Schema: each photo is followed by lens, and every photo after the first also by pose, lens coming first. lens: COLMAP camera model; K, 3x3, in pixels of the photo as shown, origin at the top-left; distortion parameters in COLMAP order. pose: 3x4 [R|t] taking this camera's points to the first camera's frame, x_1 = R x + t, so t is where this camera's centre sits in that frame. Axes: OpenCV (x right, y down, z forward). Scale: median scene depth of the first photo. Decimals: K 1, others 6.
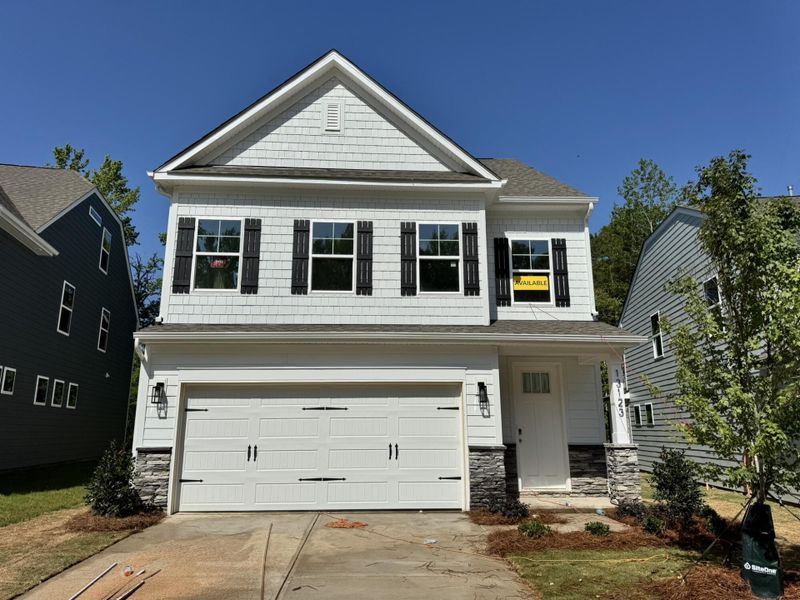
lens RADIAL K [[556.0, 0, 400.0], [0, 556.0, 300.0], [0, 0, 1]] dist [0.074617, -0.001167]
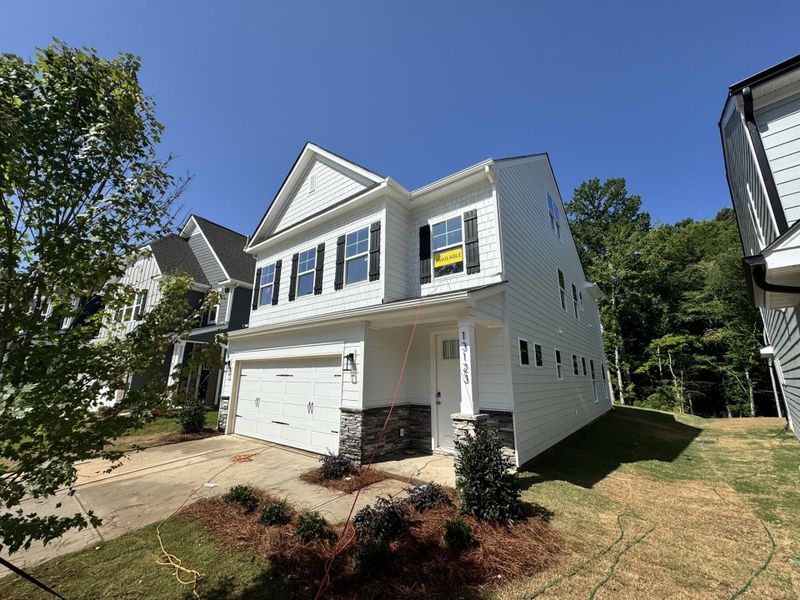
lens RADIAL K [[314.9, 0, 400.0], [0, 314.9, 300.0], [0, 0, 1]] dist [-0.001127, -0.000007]
pose [[0.760622, -0.148928, -0.631882, 0.564558], [0.141451, 0.987965, -0.062584, 0.079553], [0.633597, -0.041778, 0.772534, 0.478574]]
